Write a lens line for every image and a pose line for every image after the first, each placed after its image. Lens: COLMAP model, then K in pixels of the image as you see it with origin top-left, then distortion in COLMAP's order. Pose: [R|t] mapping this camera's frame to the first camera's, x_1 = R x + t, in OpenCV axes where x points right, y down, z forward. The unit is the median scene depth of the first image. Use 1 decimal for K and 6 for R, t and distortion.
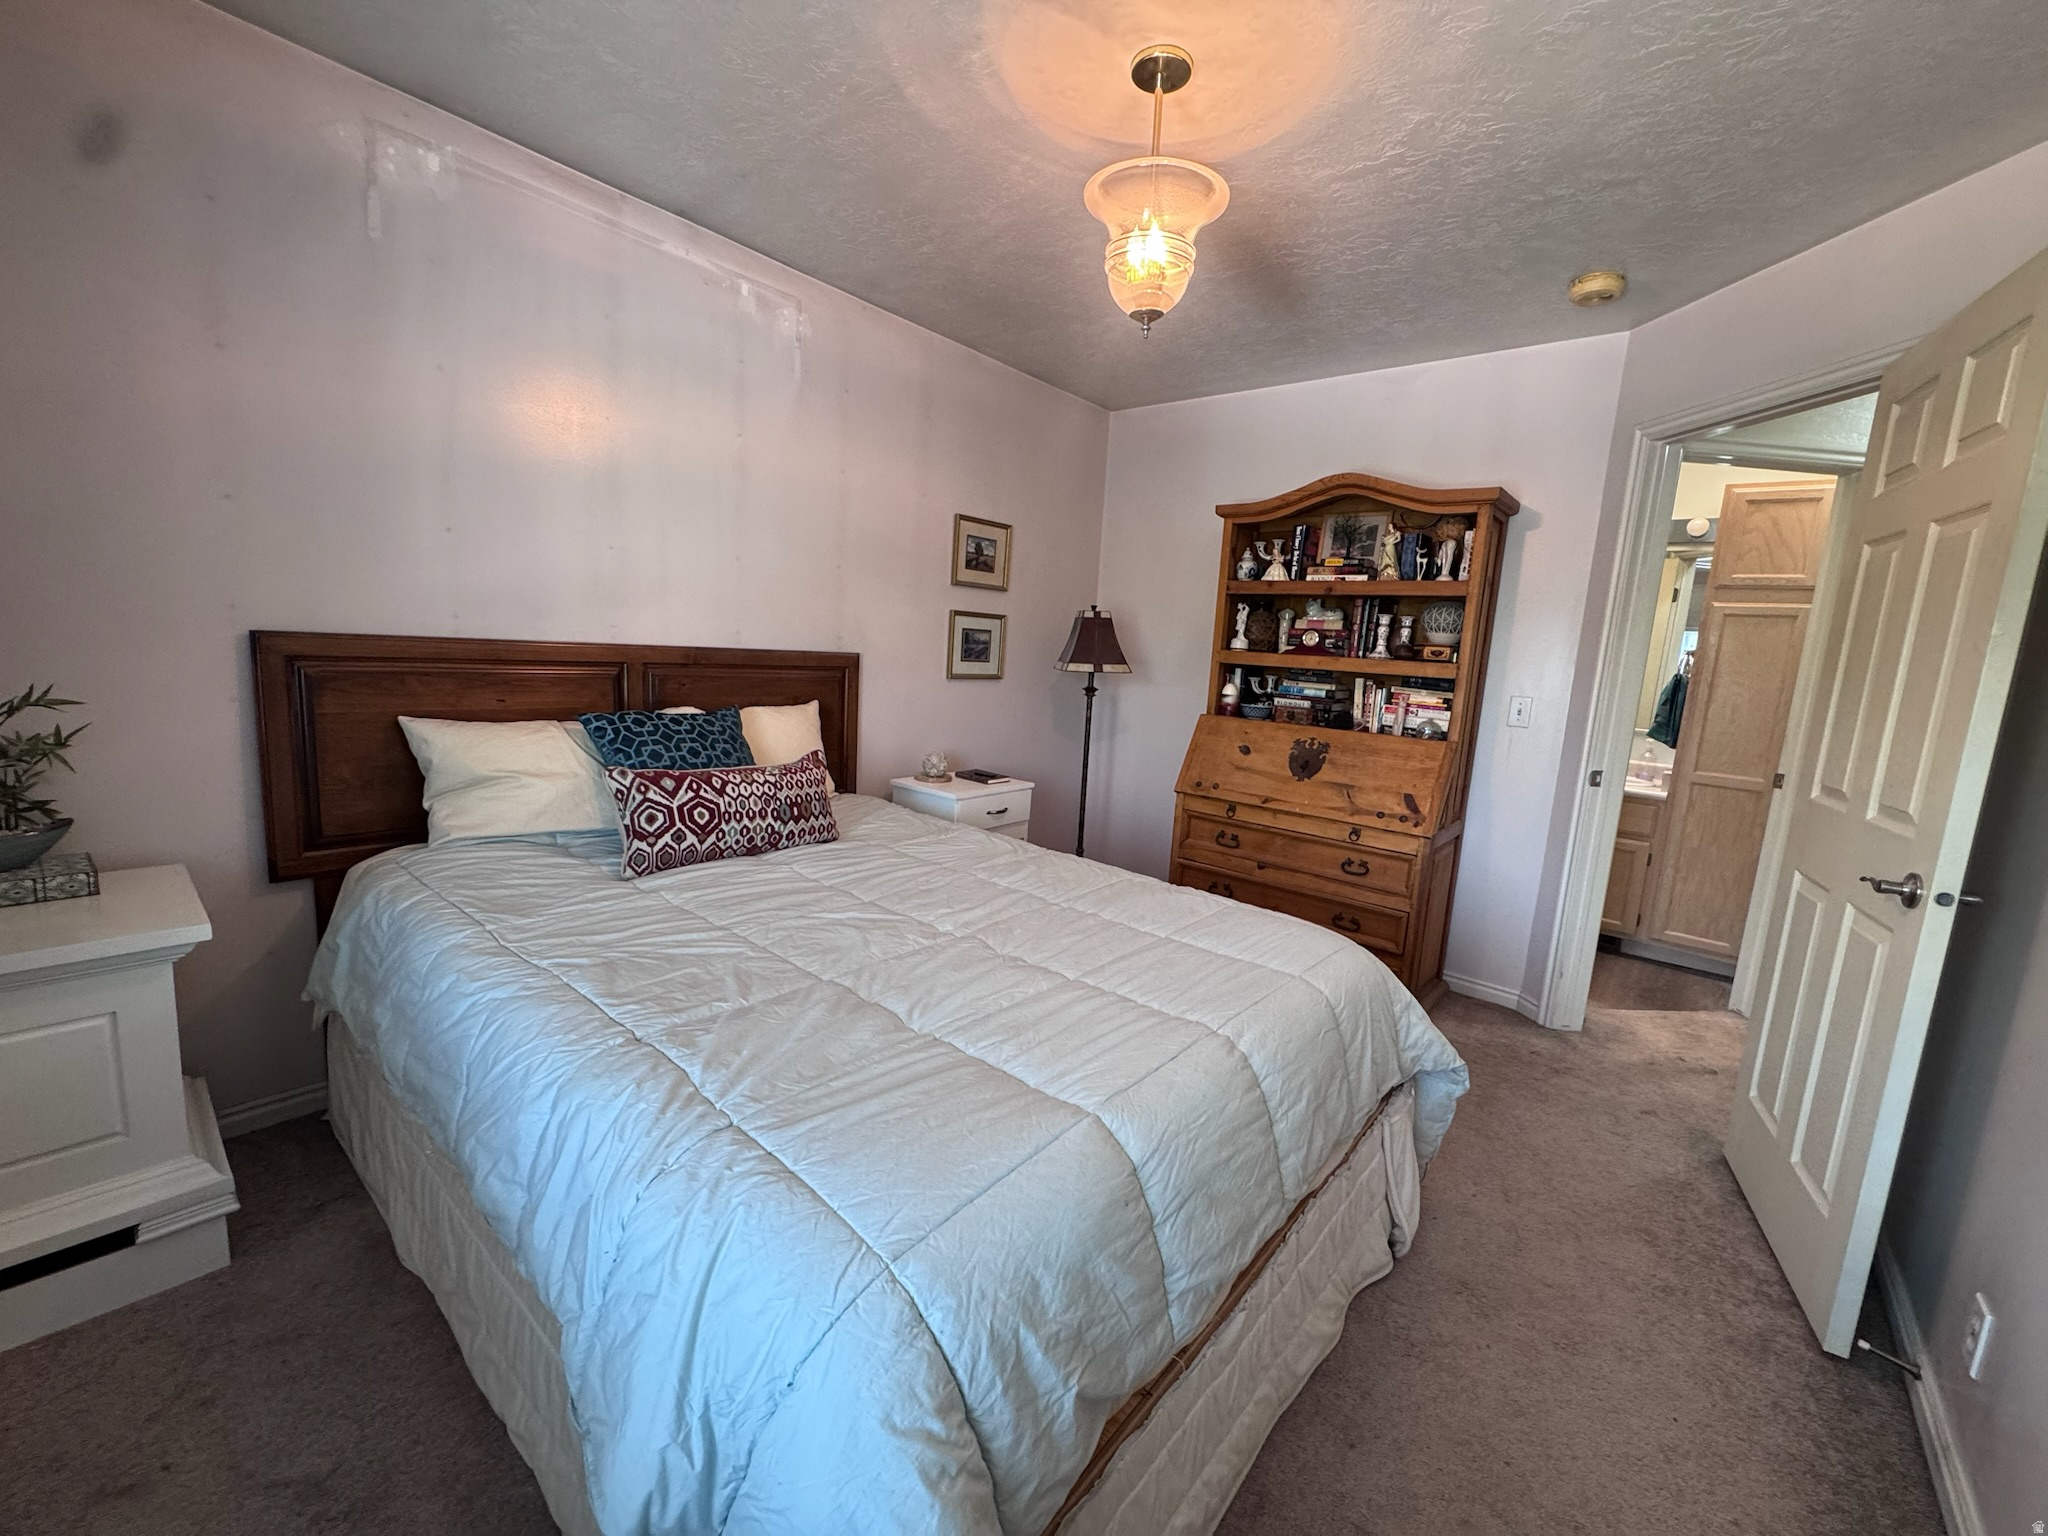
lens RADIAL K [[817.3, 0, 1021.9], [0, 817.3, 764.9], [0, 0, 1]] dist [-0.003710, 0.000673]
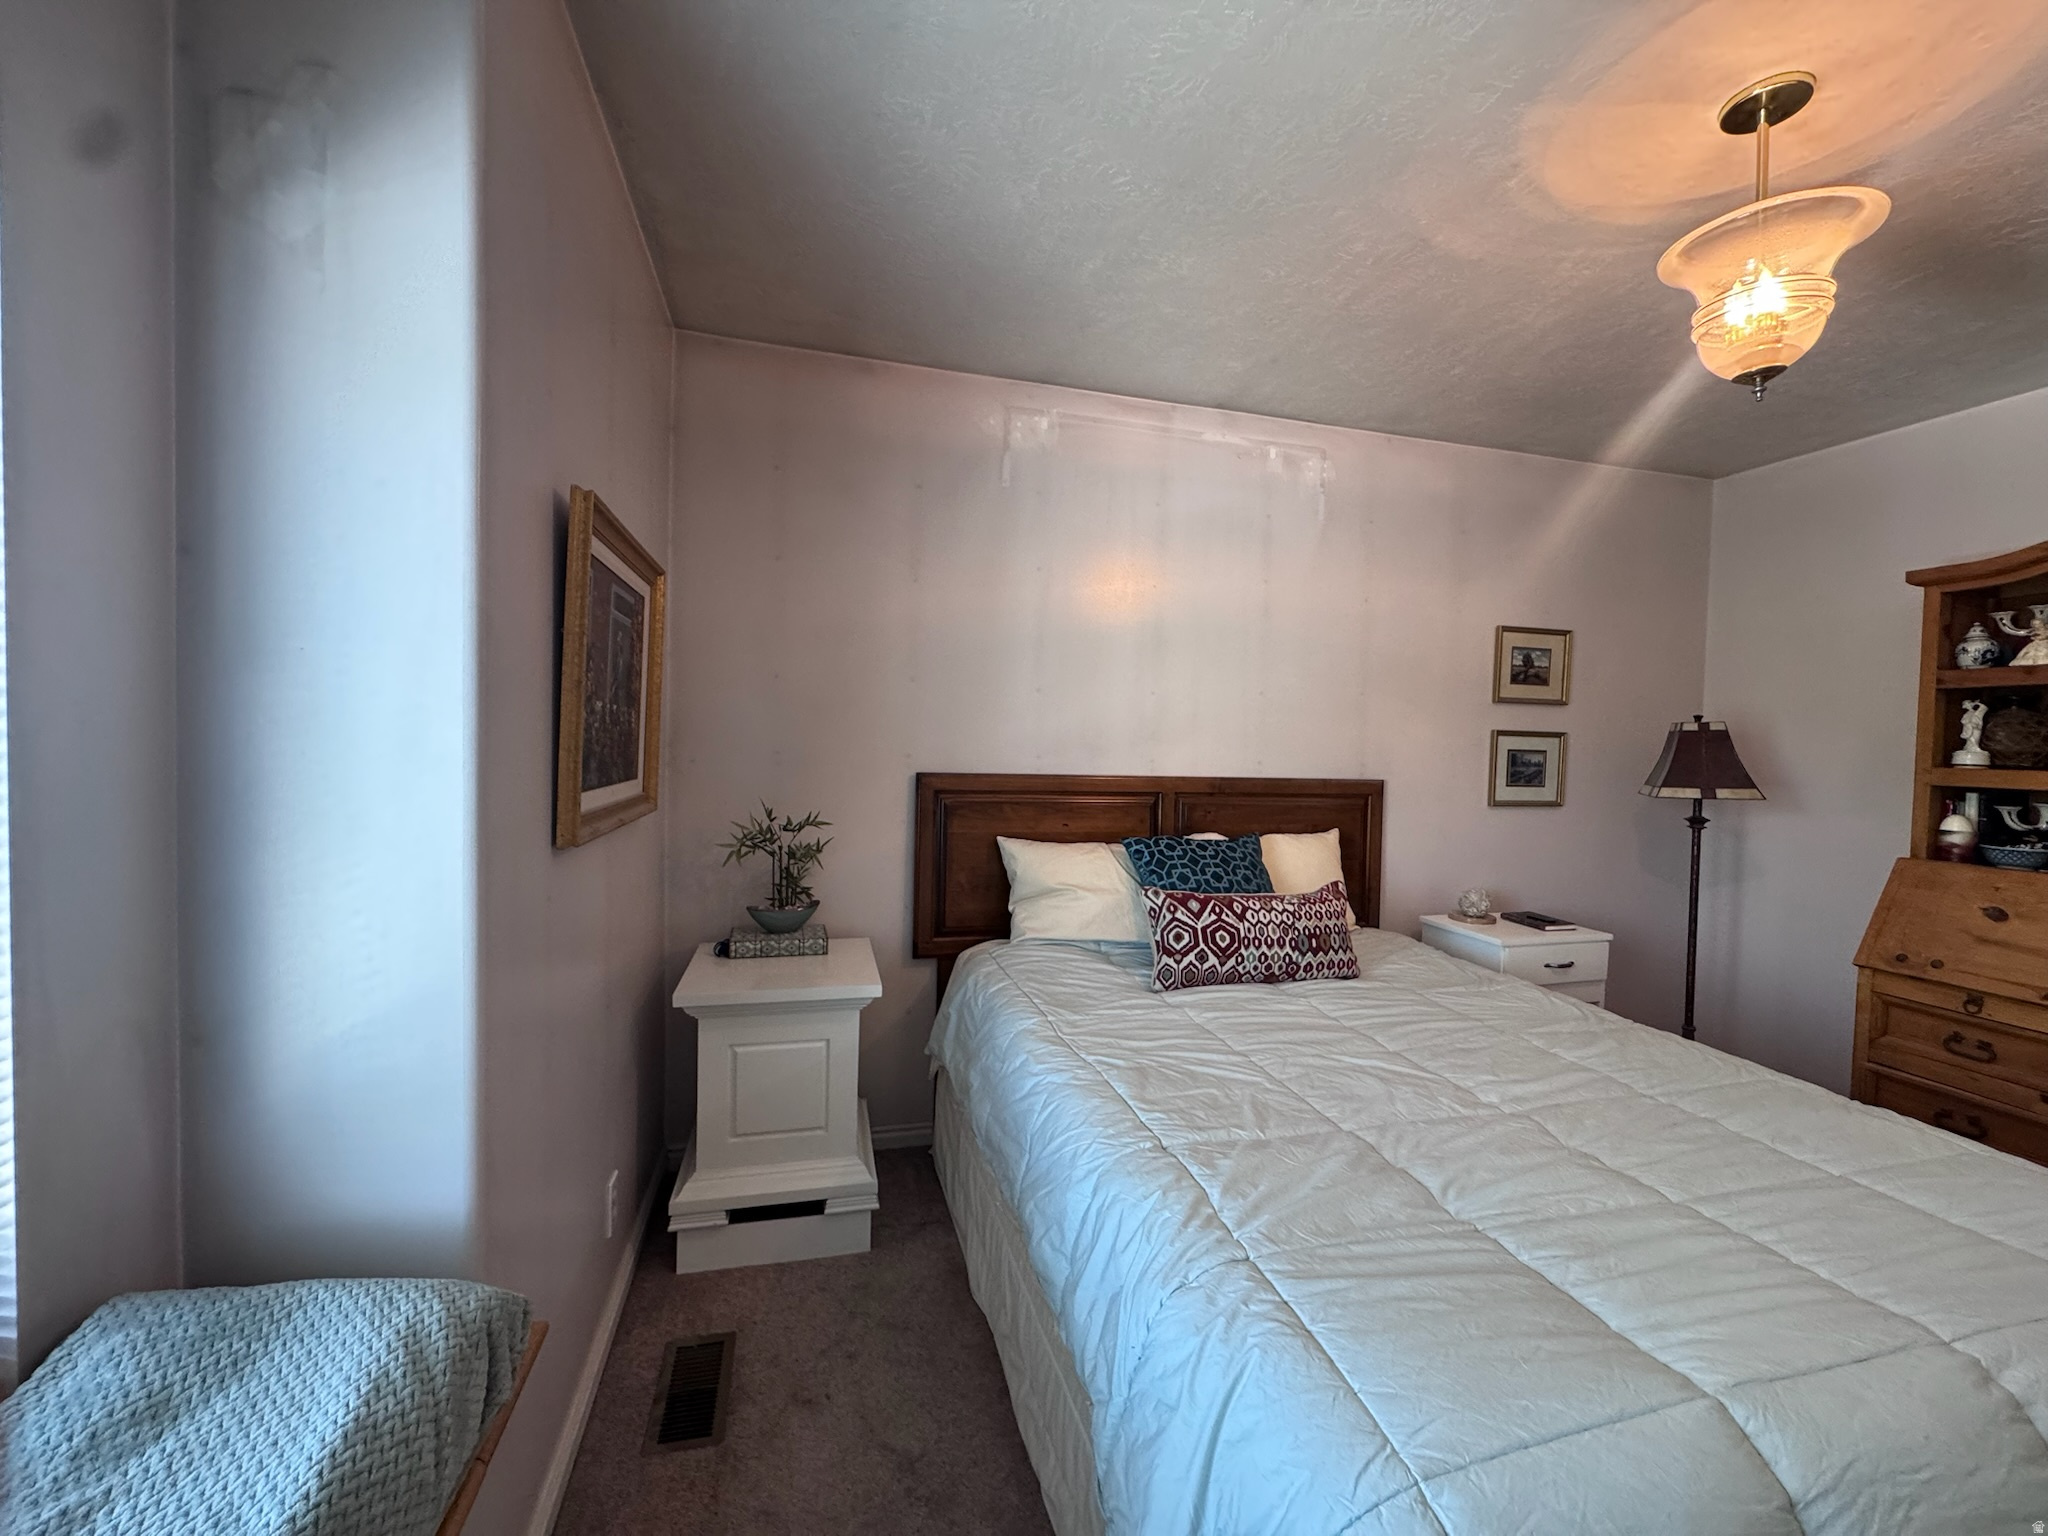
lens RADIAL K [[817.3, 0, 1021.9], [0, 817.3, 764.9], [0, 0, 1]] dist [-0.003710, 0.000673]
pose [[0.819200, -0.023836, -0.573012, 0.004617], [-0.060524, 0.989963, -0.127708, -0.010250], [0.570305, 0.139300, 0.809535, -0.033492]]
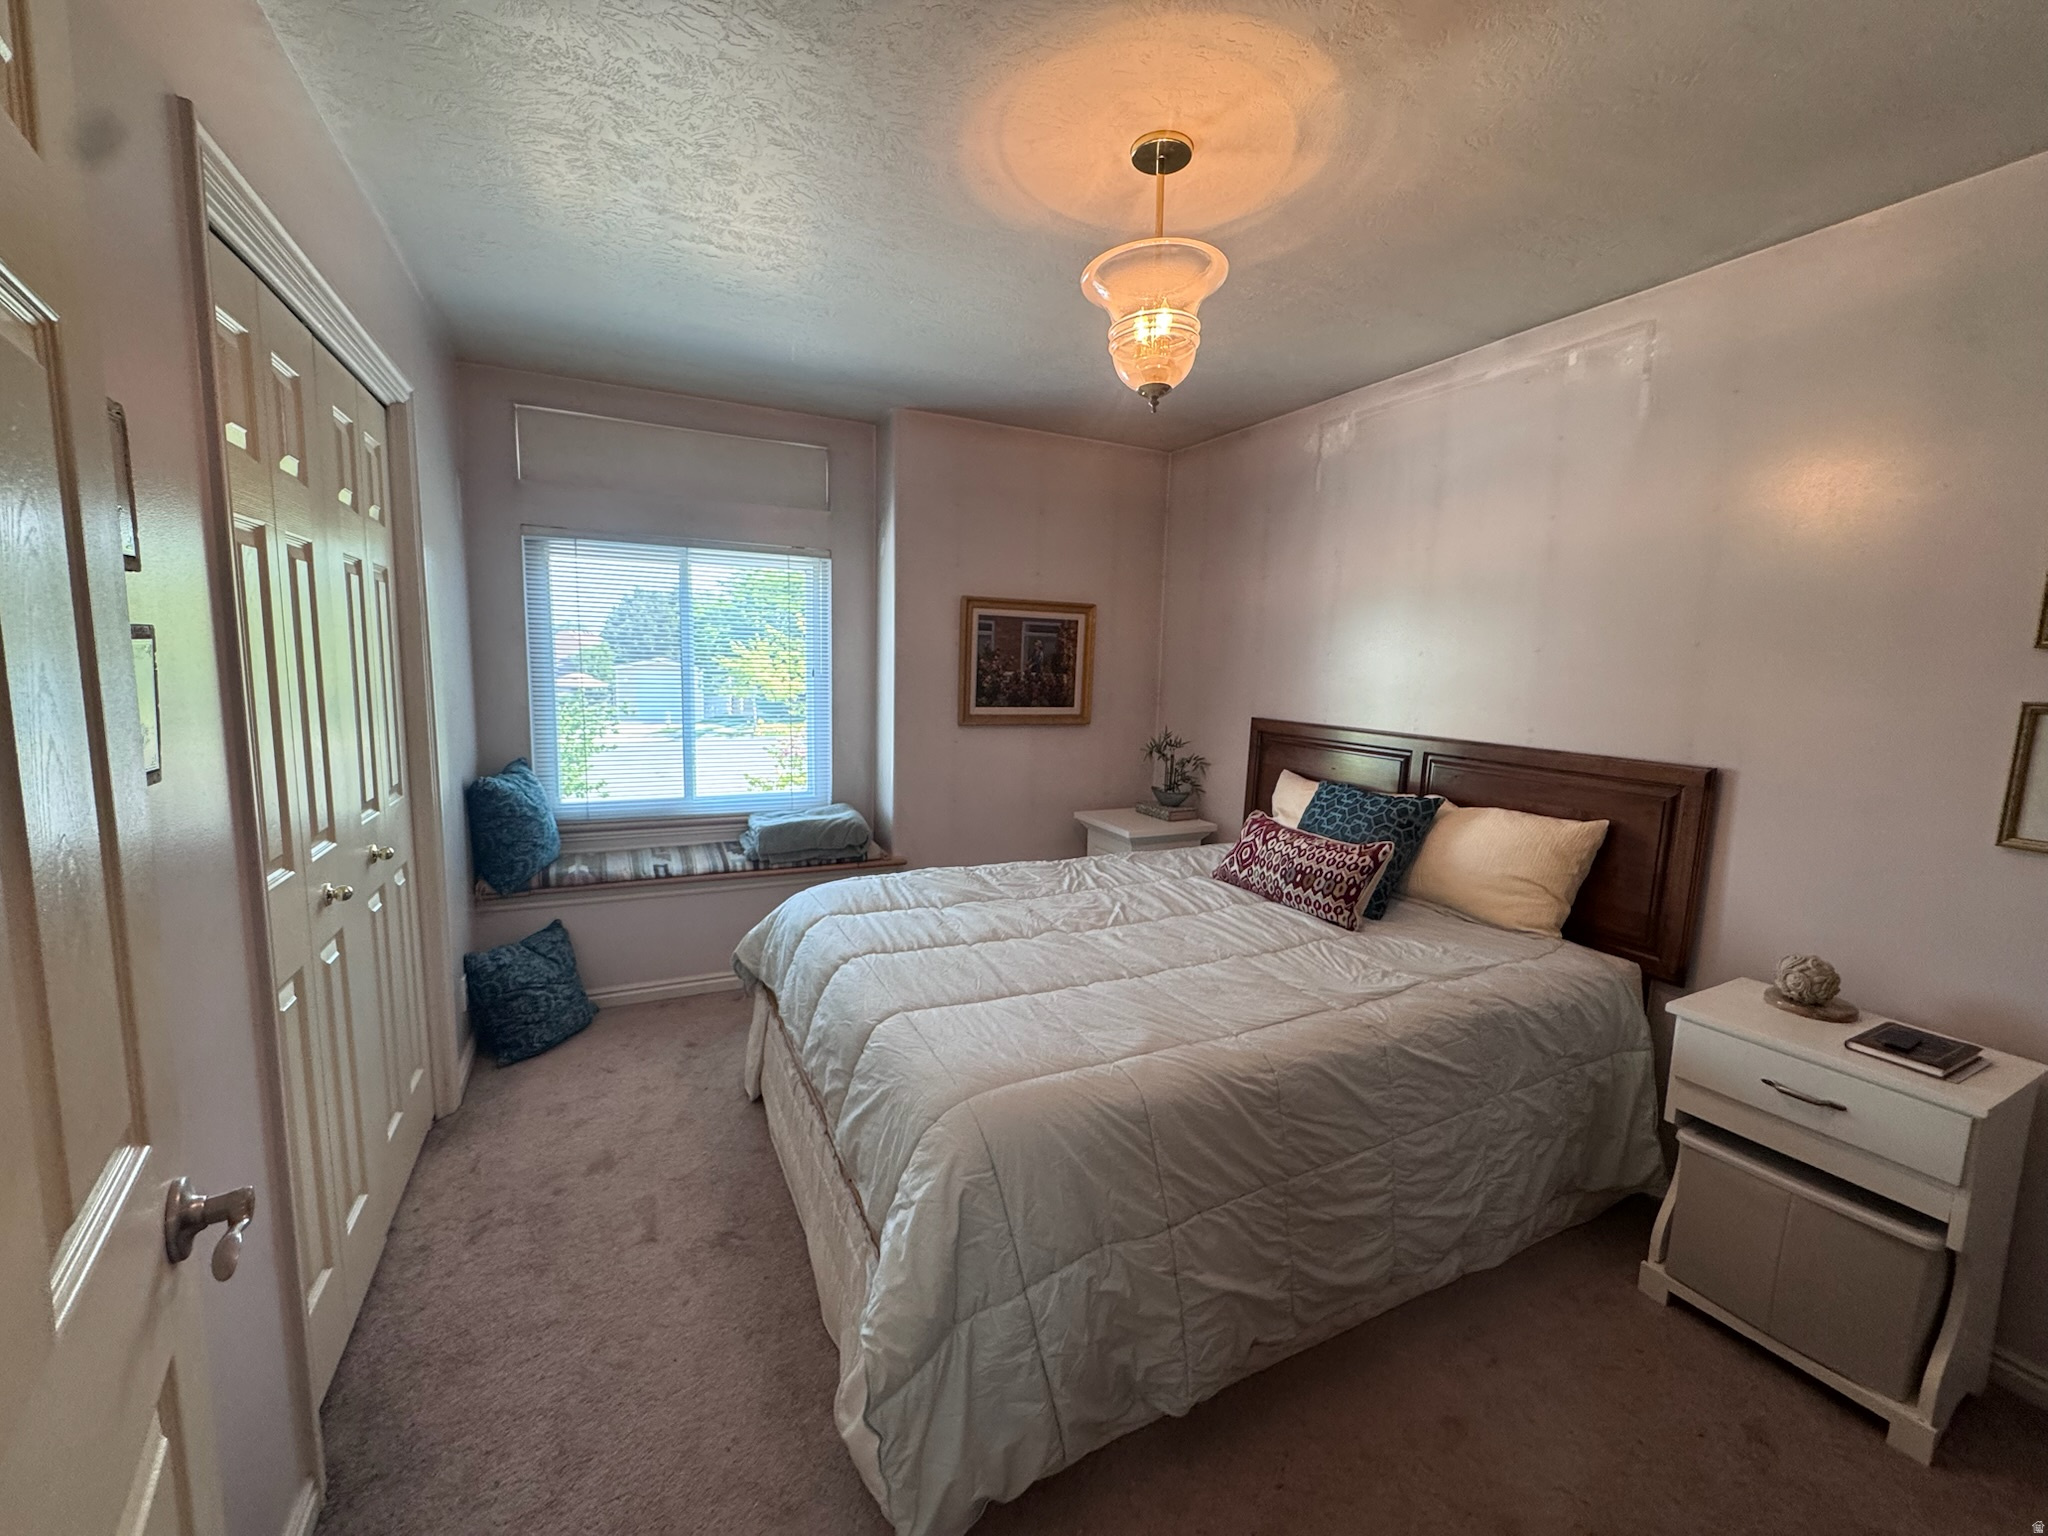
lens RADIAL K [[817.3, 0, 1021.9], [0, 817.3, 764.9], [0, 0, 1]] dist [-0.003710, 0.000673]
pose [[-0.395780, 0.042598, -0.917357, 1.057481], [-0.190134, 0.973479, 0.127235, -0.194479], [0.898447, 0.224778, -0.377184, 1.241885]]
